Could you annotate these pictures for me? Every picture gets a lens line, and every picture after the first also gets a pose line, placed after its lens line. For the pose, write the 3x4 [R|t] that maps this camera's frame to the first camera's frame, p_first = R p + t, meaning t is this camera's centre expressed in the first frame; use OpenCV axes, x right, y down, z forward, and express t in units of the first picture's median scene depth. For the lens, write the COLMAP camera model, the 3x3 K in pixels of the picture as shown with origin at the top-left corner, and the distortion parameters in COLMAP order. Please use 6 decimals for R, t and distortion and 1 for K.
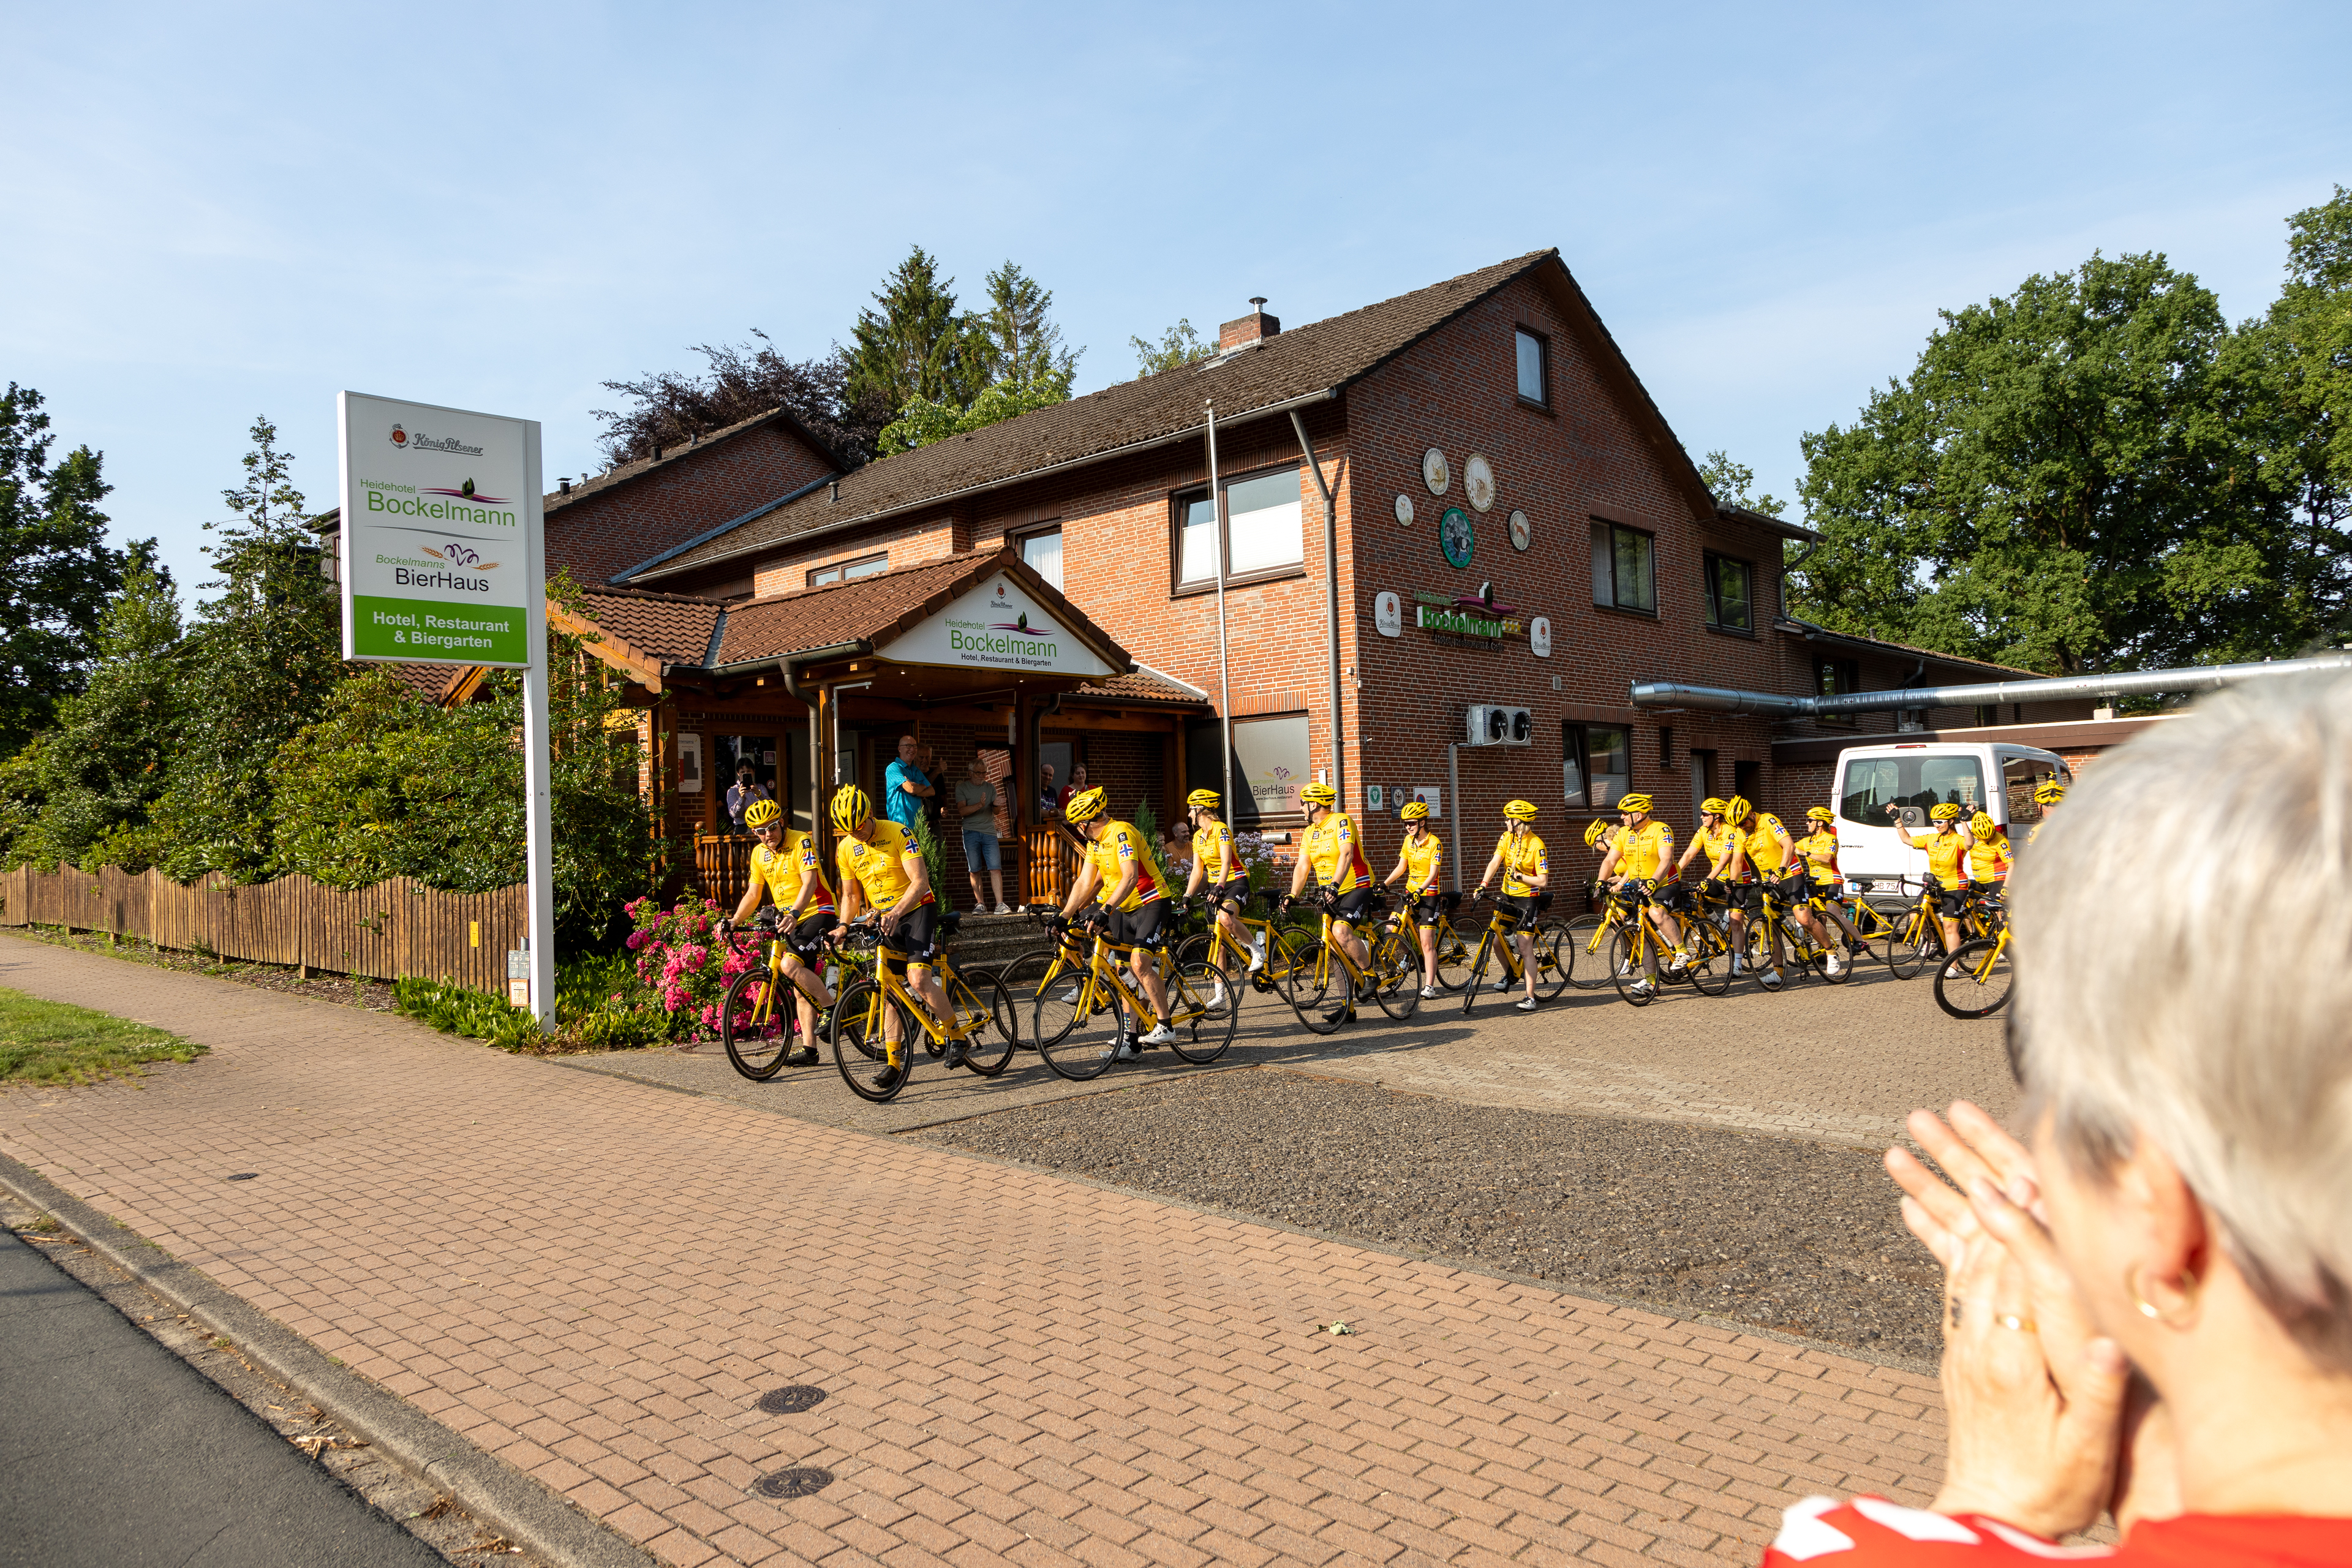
lens RADIAL K [[1517.4, 0, 1176.0], [0, 1517.4, 784.0], [0, 0, 1]] dist [0.004472, 0.001429]
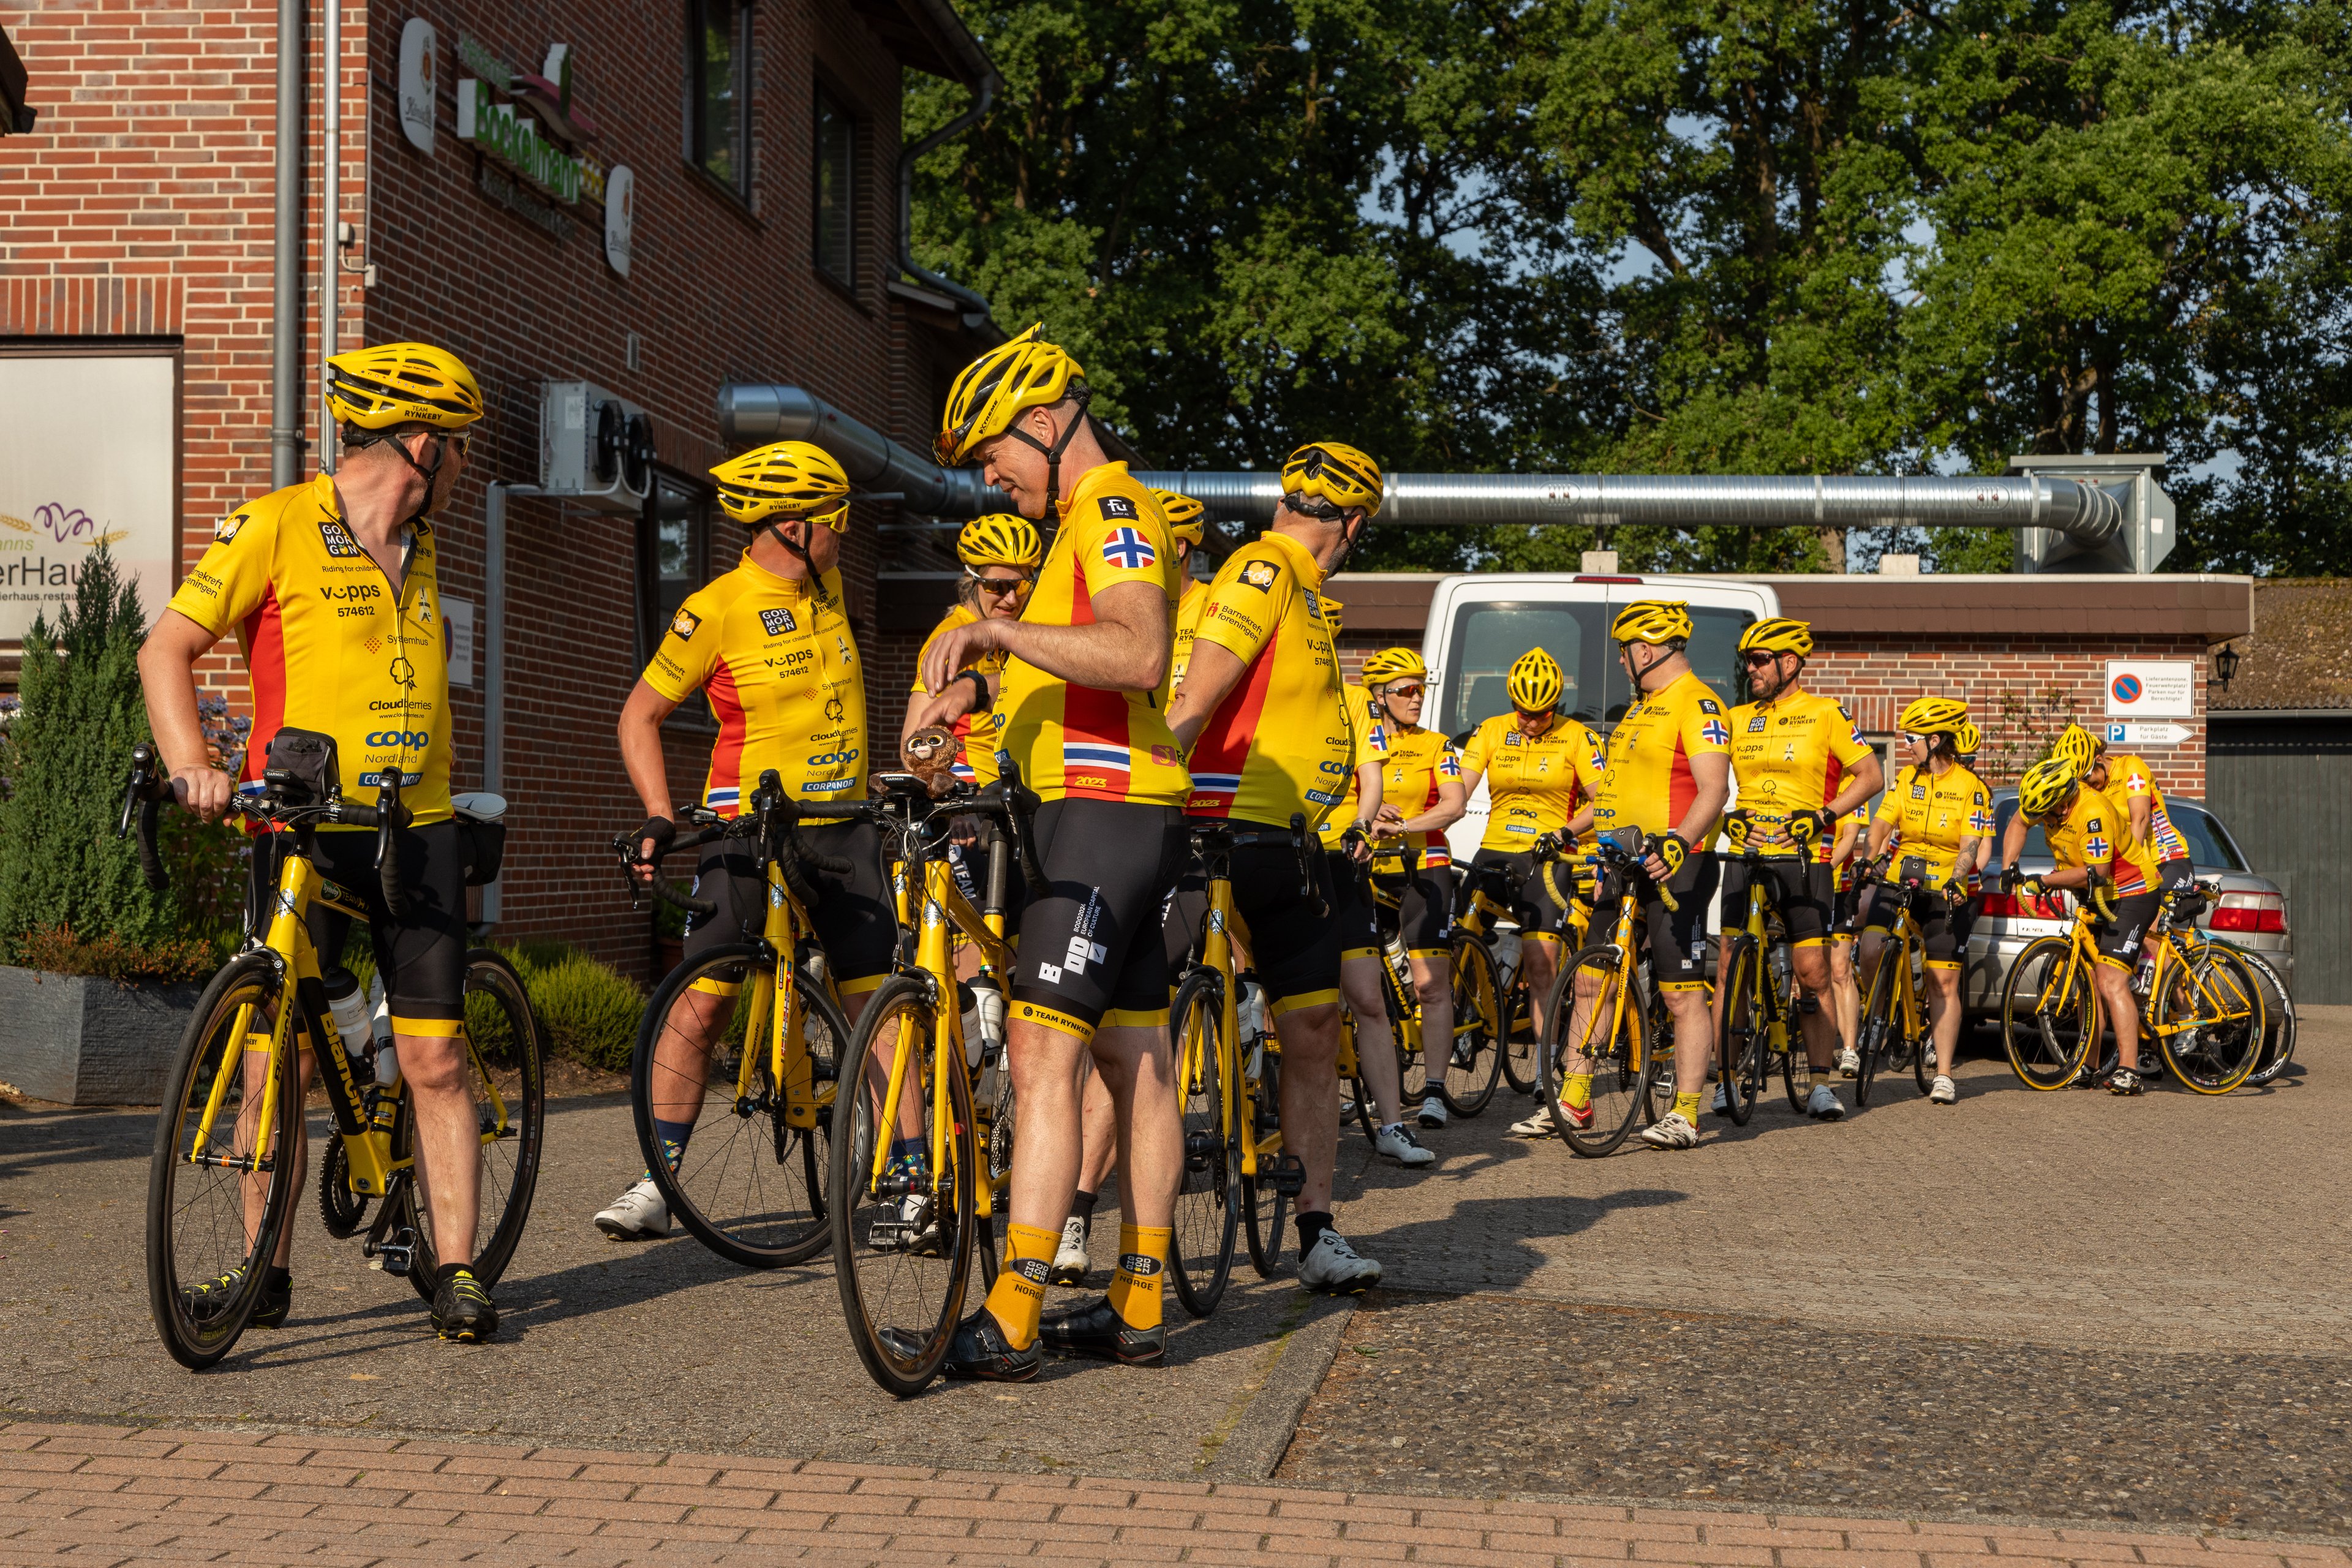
lens RADIAL K [[4028.7, 0, 1176.0], [0, 4028.7, 784.0], [0, 0, 1]] dist [0.021038, -0.116320]
pose [[0.795705, 0.046373, 0.603907, -0.180043], [-0.054891, 0.998483, -0.004347, 0.027634], [-0.603192, -0.029690, 0.797043, 0.111150]]
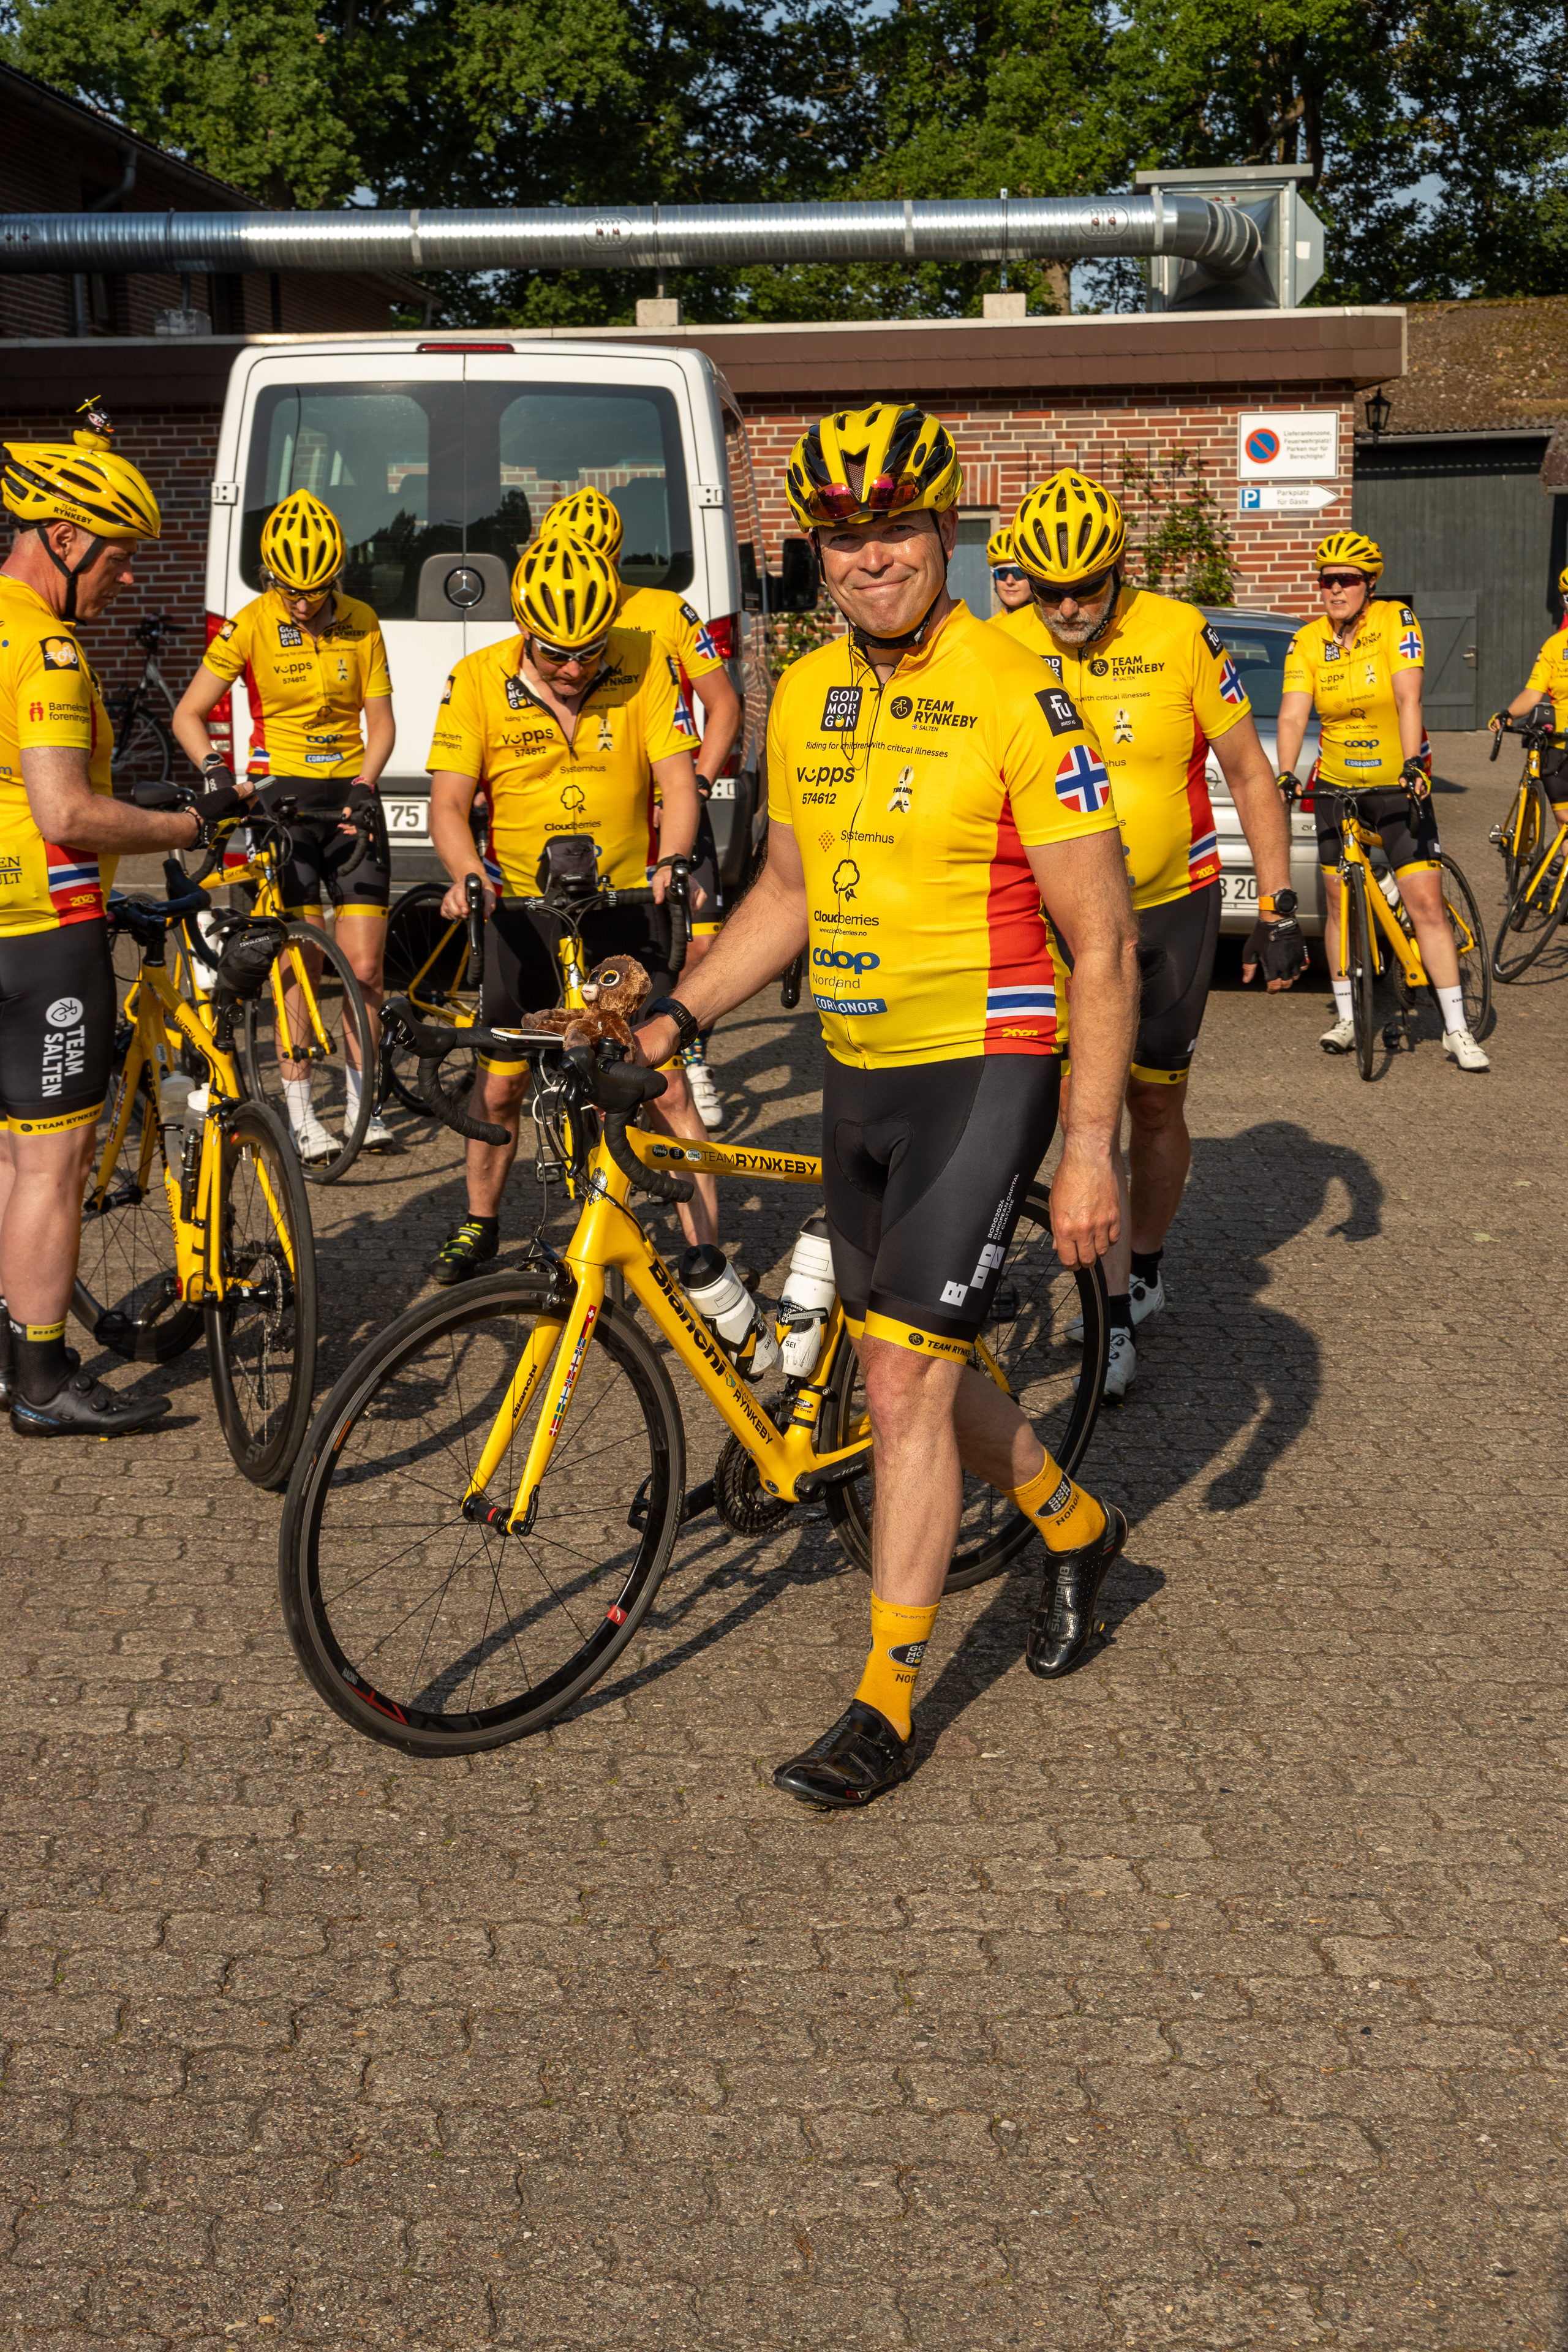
lens RADIAL K [[3368.0, 0, 784.0], [0, 3368.0, 1176.0], [0, 0, 1]] dist [0.058766, -0.068635]
pose [[0.755175, -0.105698, 0.646945, 0.050064], [-0.024593, 0.981652, 0.189089, 0.005446], [-0.655062, -0.158705, 0.738720, 0.275015]]
